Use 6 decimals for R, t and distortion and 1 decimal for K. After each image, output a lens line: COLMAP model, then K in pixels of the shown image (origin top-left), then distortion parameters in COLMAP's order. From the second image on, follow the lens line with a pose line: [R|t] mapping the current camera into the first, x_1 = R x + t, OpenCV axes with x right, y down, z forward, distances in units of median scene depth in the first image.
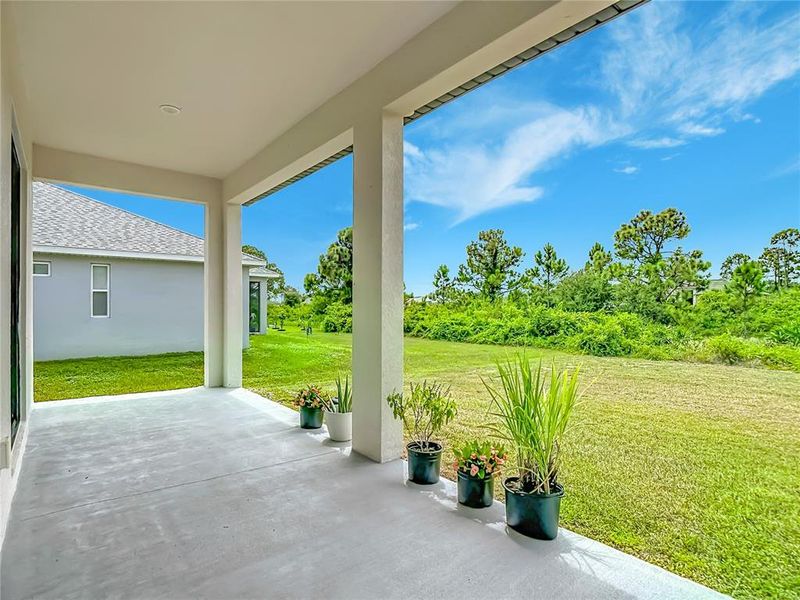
lens RADIAL K [[419.8, 0, 402.2], [0, 419.8, 303.0], [0, 0, 1]] dist [0.031706, -0.034493]
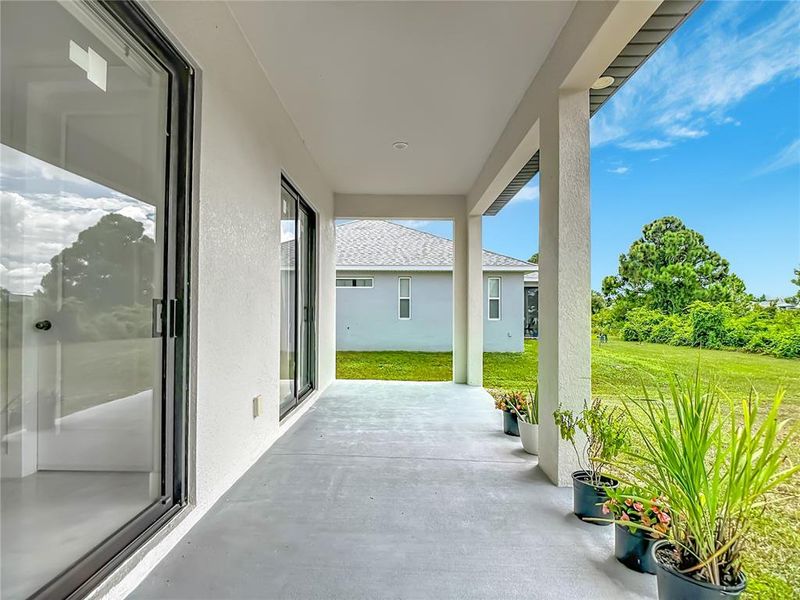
lens RADIAL K [[419.8, 0, 402.2], [0, 419.8, 303.0], [0, 0, 1]] dist [0.031706, -0.034493]
pose [[0.772037, -0.008361, -0.635523, 0.138669], [0.000344, 0.999919, -0.012737, 0.002856], [0.635578, 0.009615, 0.771977, 0.053793]]
